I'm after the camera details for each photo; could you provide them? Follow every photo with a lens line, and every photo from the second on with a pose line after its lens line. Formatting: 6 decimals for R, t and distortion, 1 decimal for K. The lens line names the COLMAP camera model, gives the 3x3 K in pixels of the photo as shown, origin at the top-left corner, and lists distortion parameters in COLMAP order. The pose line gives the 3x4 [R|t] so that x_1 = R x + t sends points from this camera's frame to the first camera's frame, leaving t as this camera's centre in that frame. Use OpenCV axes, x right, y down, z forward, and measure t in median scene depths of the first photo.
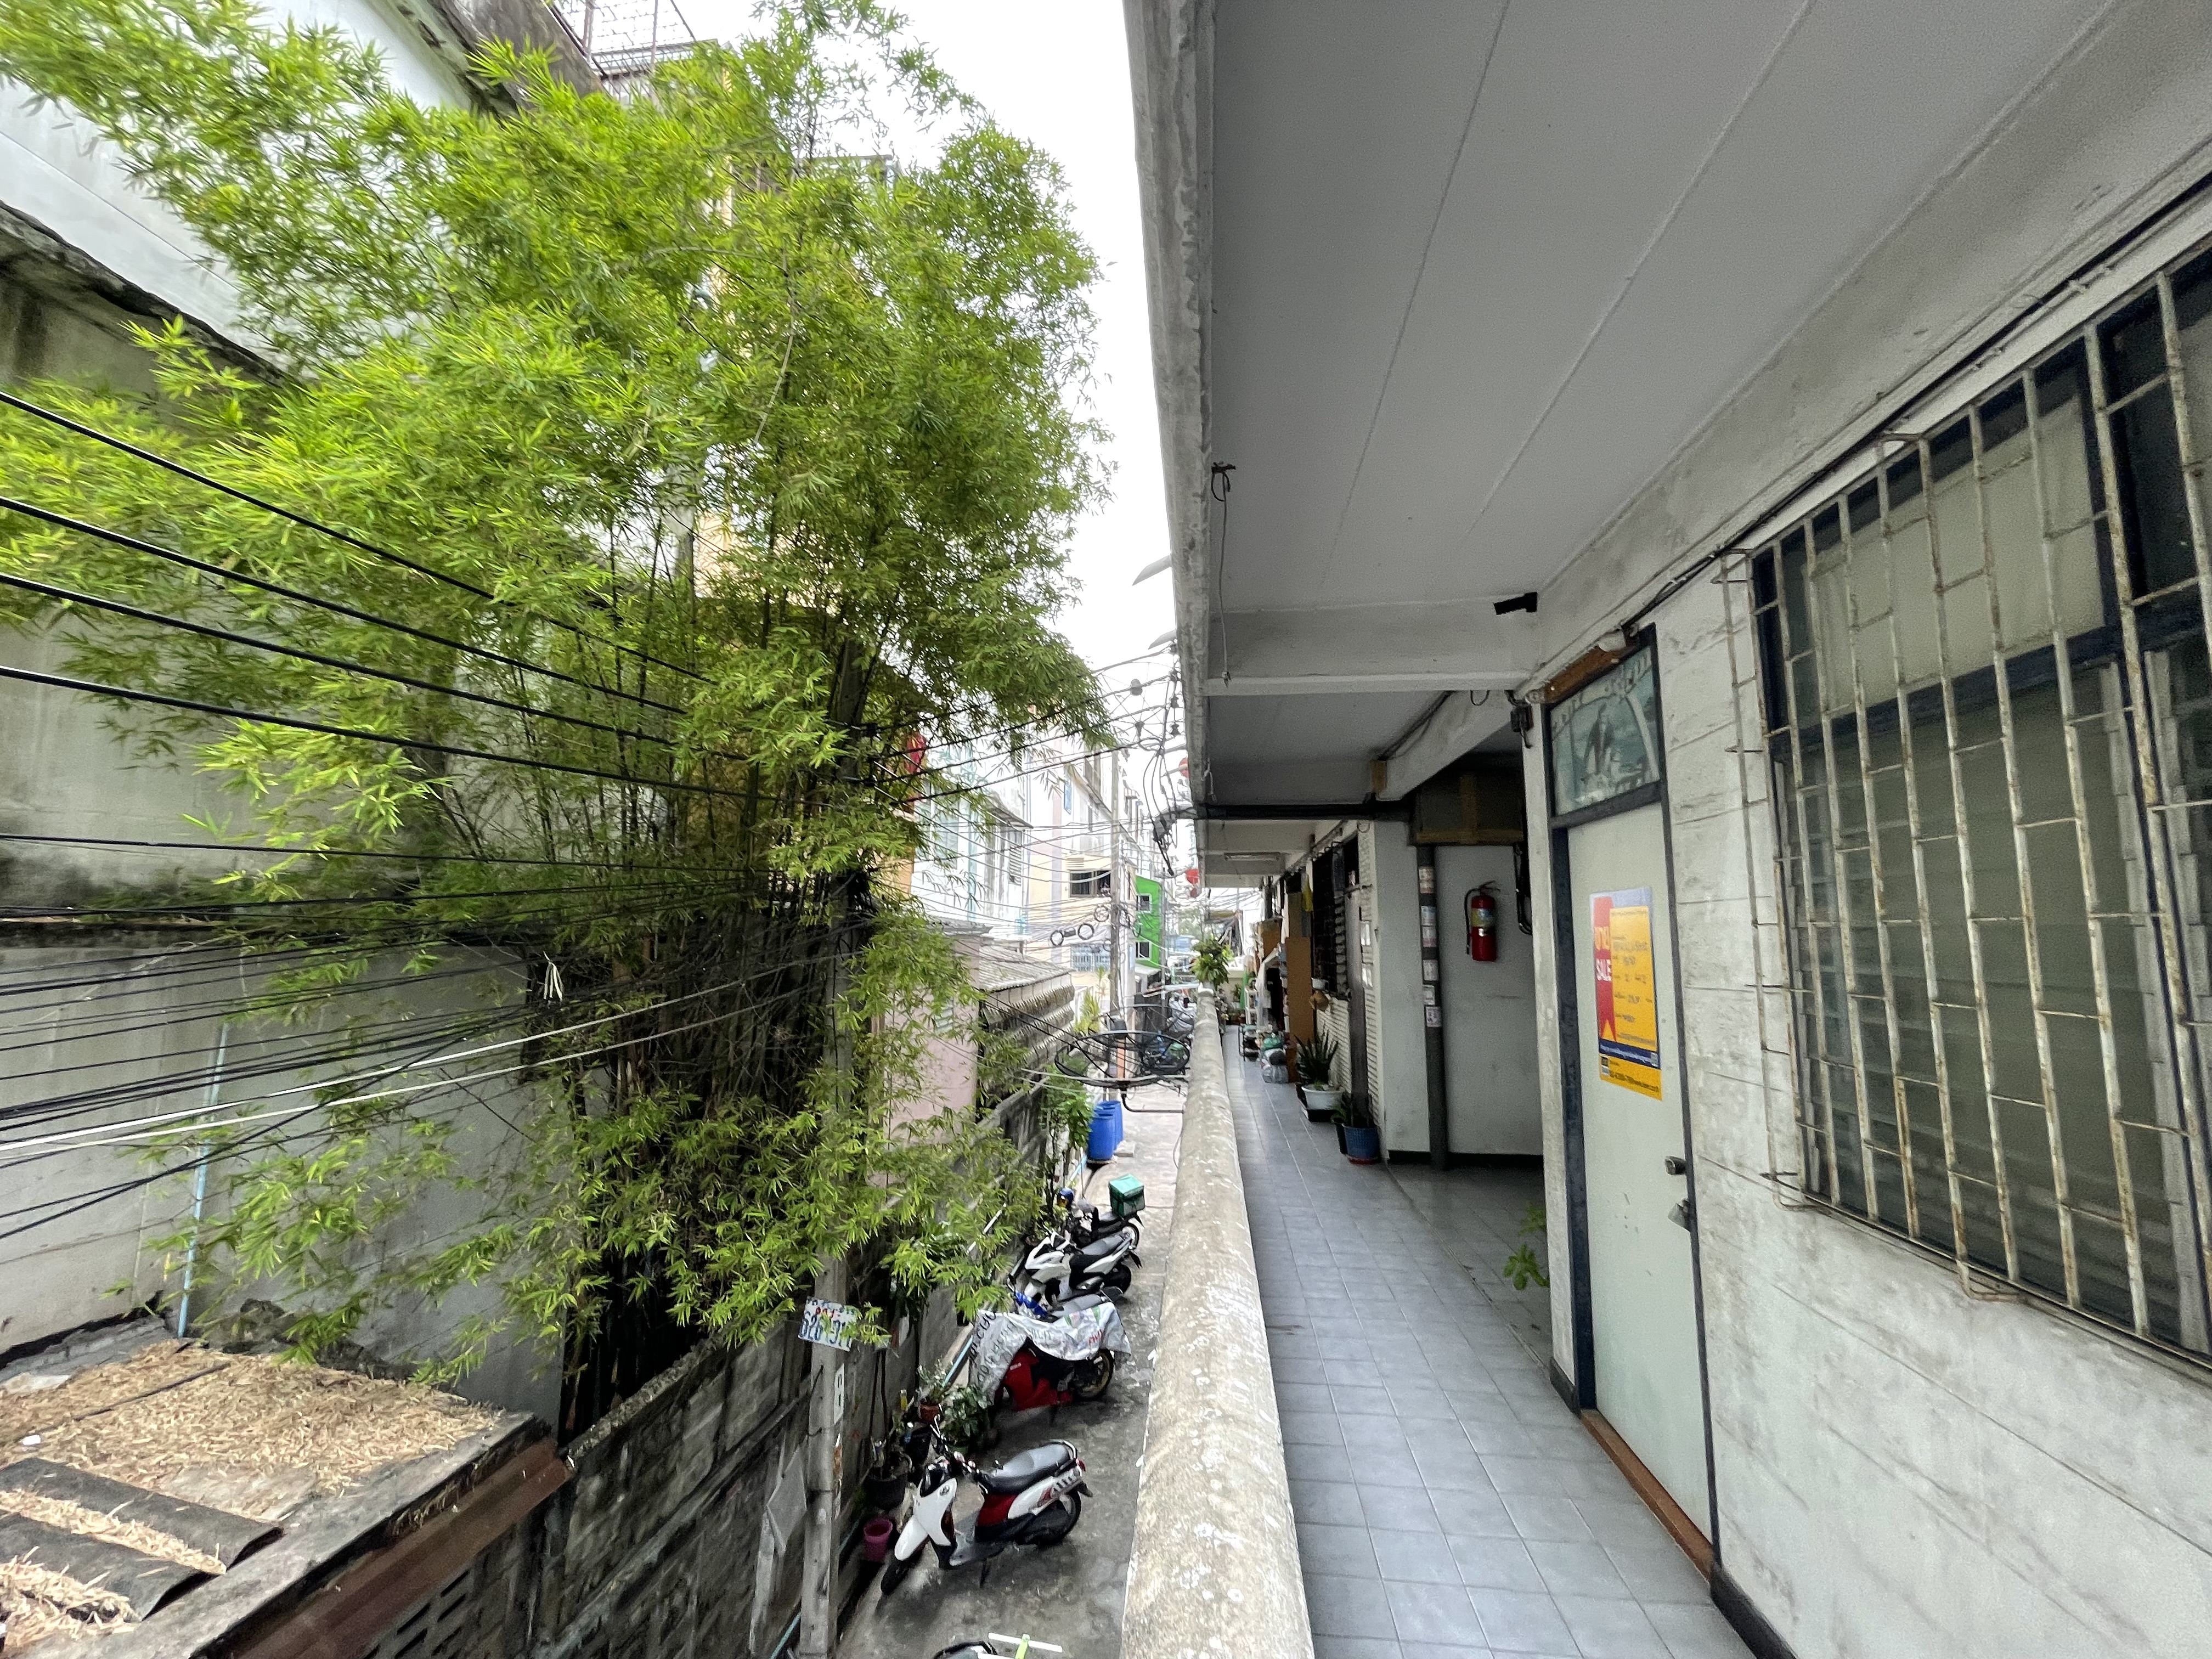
lens RADIAL K [[890.6, 0, 1112.2], [0, 890.6, 829.7], [0, 0, 1]] dist [0.000619, 0.000256]
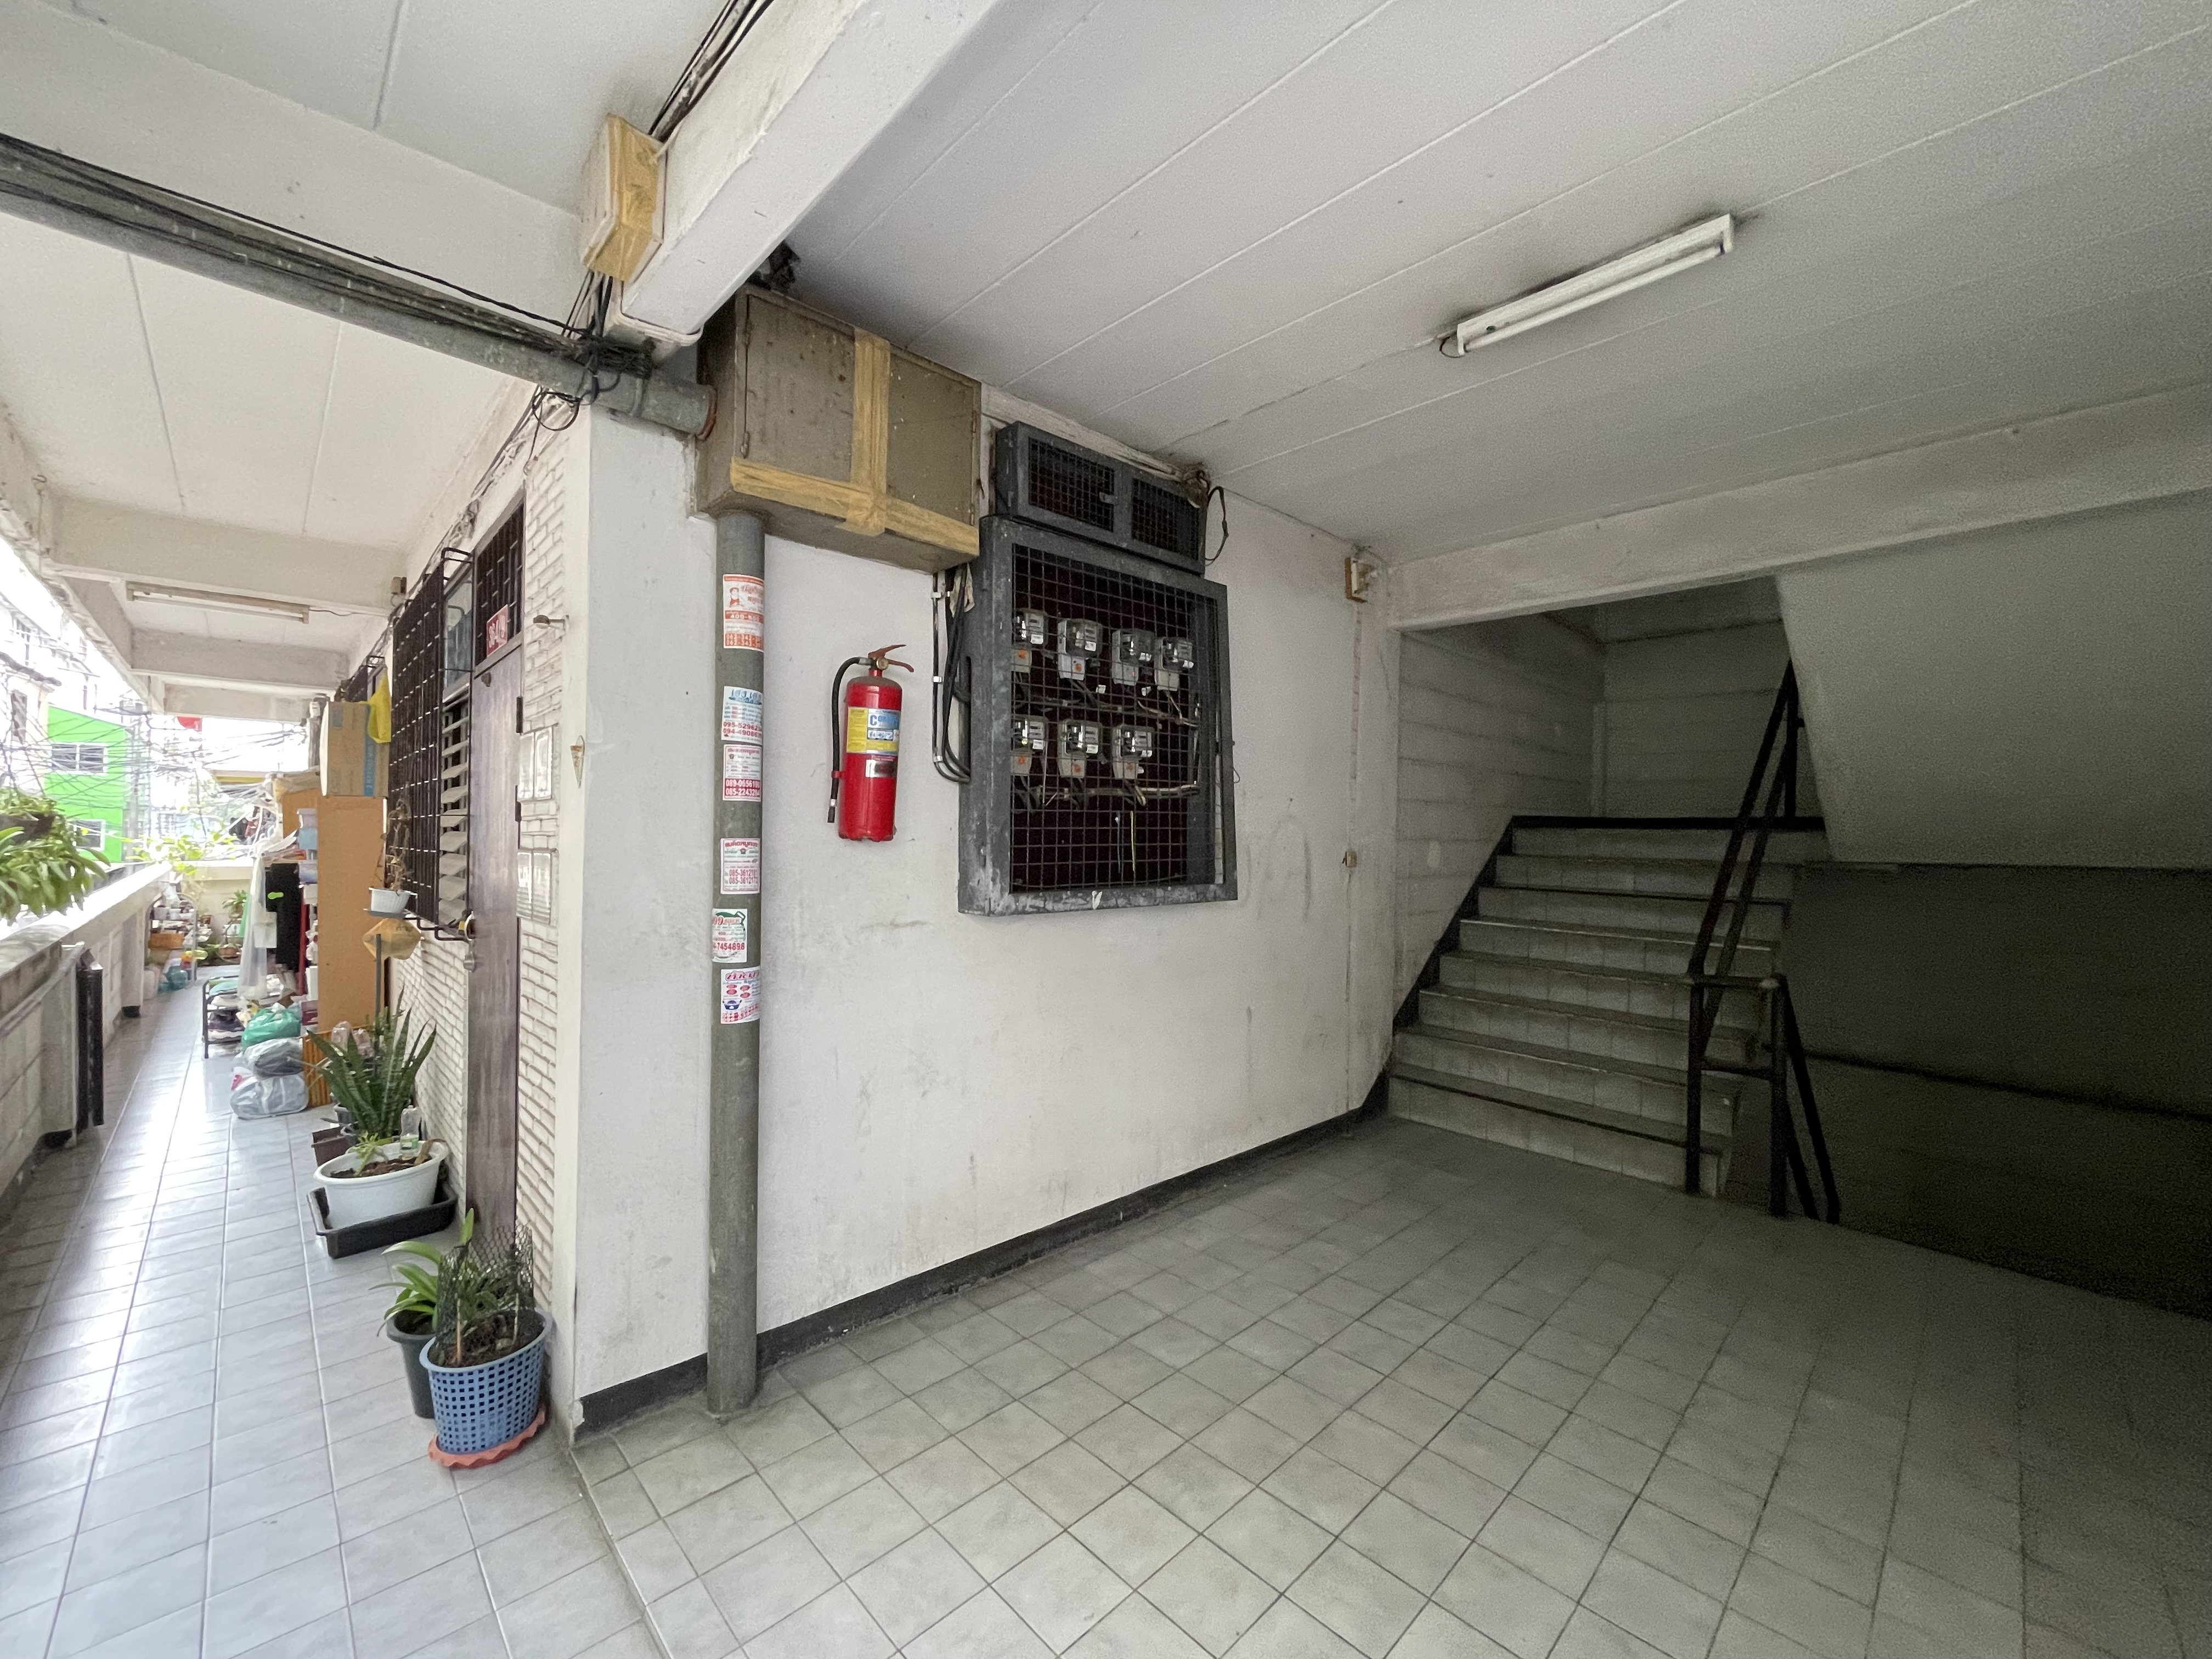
lens RADIAL K [[890.6, 0, 1120.0], [0, 890.6, 823.7], [0, 0, 1]] dist [0.000619, 0.000256]
pose [[0.640935, 0.008288, 0.767551, 0.144033], [-0.102166, 0.991966, 0.074601, 0.078541], [-0.760766, -0.126232, 0.636632, 0.525804]]
